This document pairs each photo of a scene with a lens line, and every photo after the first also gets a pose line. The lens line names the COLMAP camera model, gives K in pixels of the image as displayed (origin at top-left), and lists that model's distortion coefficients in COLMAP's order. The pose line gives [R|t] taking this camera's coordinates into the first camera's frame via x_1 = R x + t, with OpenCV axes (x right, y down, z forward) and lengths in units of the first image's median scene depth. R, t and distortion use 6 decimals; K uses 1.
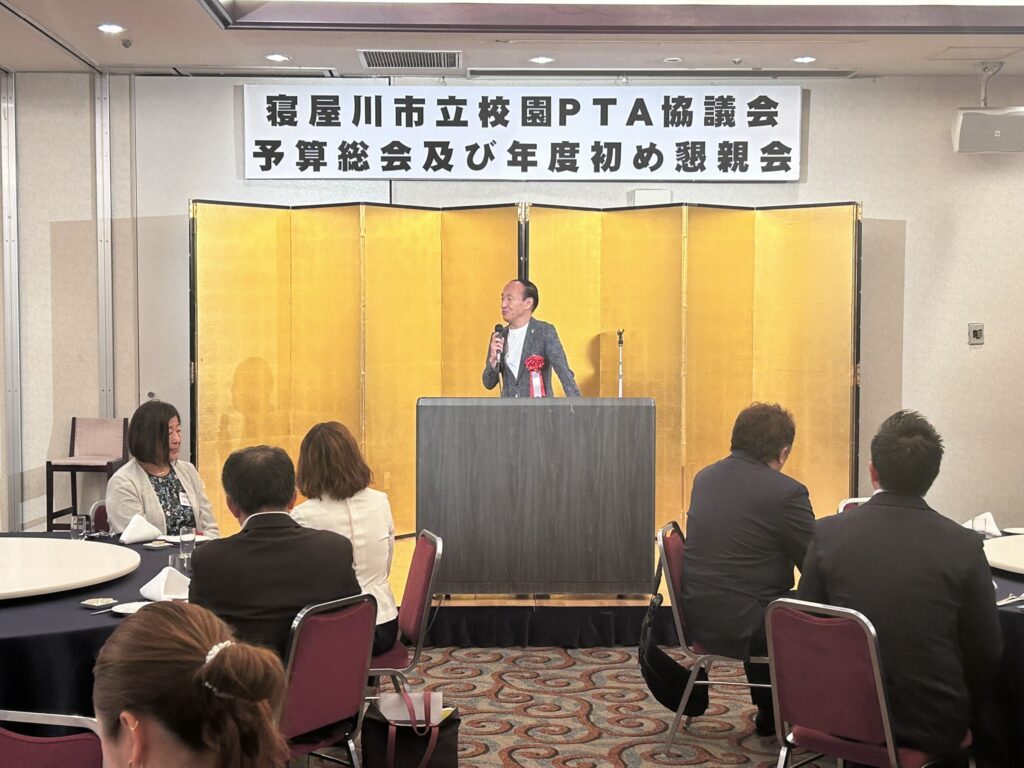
lens RADIAL K [[1452.9, 0, 494.9], [0, 1452.9, 389.6], [0, 0, 1]] dist [0.104173, 0.000000]
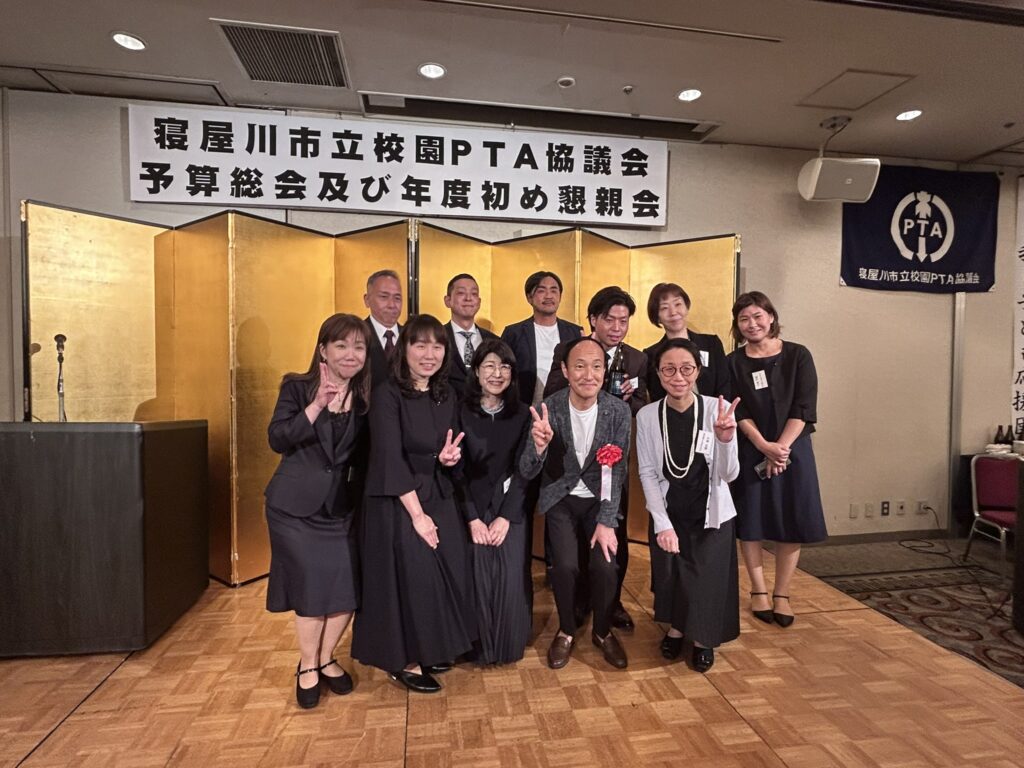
lens RADIAL K [[541.8, 0, 505.6], [0, 541.8, 387.0], [0, 0, 1]] dist [-0.012893, 0.009204]
pose [[0.990721, 0.000730, 0.135907, 0.029762], [0.000651, 0.999949, -0.010114, -0.014943], [-0.135908, 0.010108, 0.990670, 0.606685]]
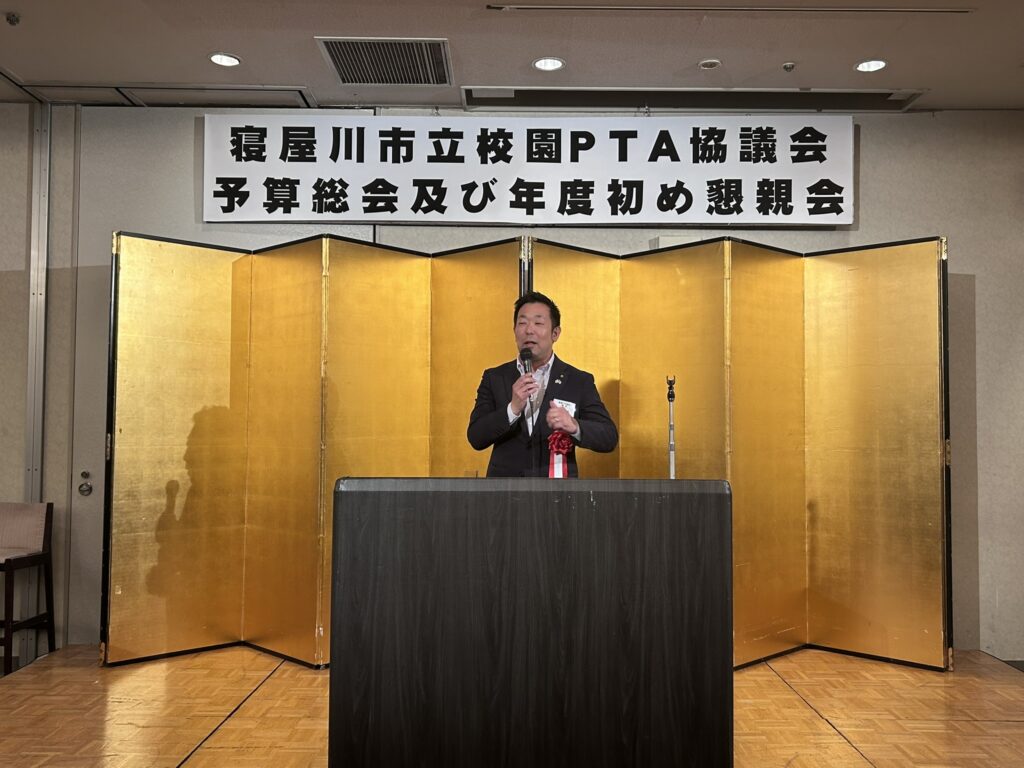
lens RADIAL K [[941.8, 0, 515.8], [0, 941.8, 389.1], [0, 0, 1]] dist [0.041786, 0.000000]
pose [[0.999897, 0.003051, -0.014059, 0.020084], [-0.004318, 0.995840, -0.091018, 0.003104], [0.013723, 0.091069, 0.995750, 0.458310]]
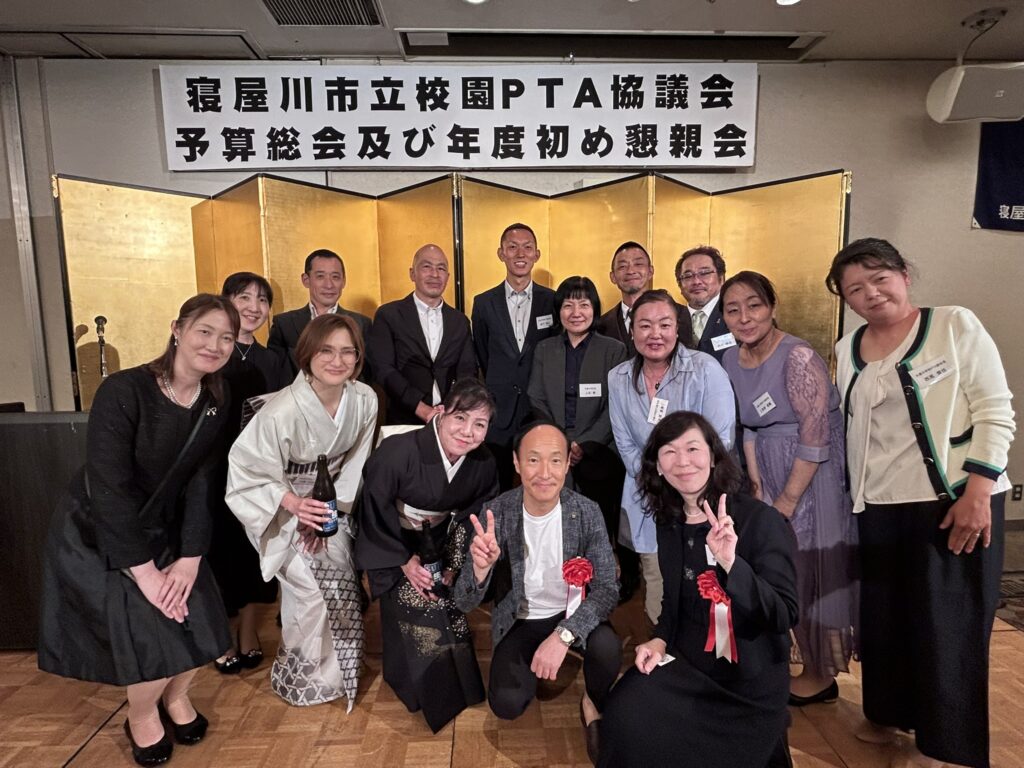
lens RADIAL K [[541.8, 0, 504.9], [0, 541.8, 381.8], [0, 0, 1]] dist [-0.012893, 0.009204]
pose [[0.999733, -0.017463, 0.015159, 0.037270], [0.016561, 0.998198, 0.057673, -0.025156], [-0.016139, -0.057407, 0.998220, 0.642567]]
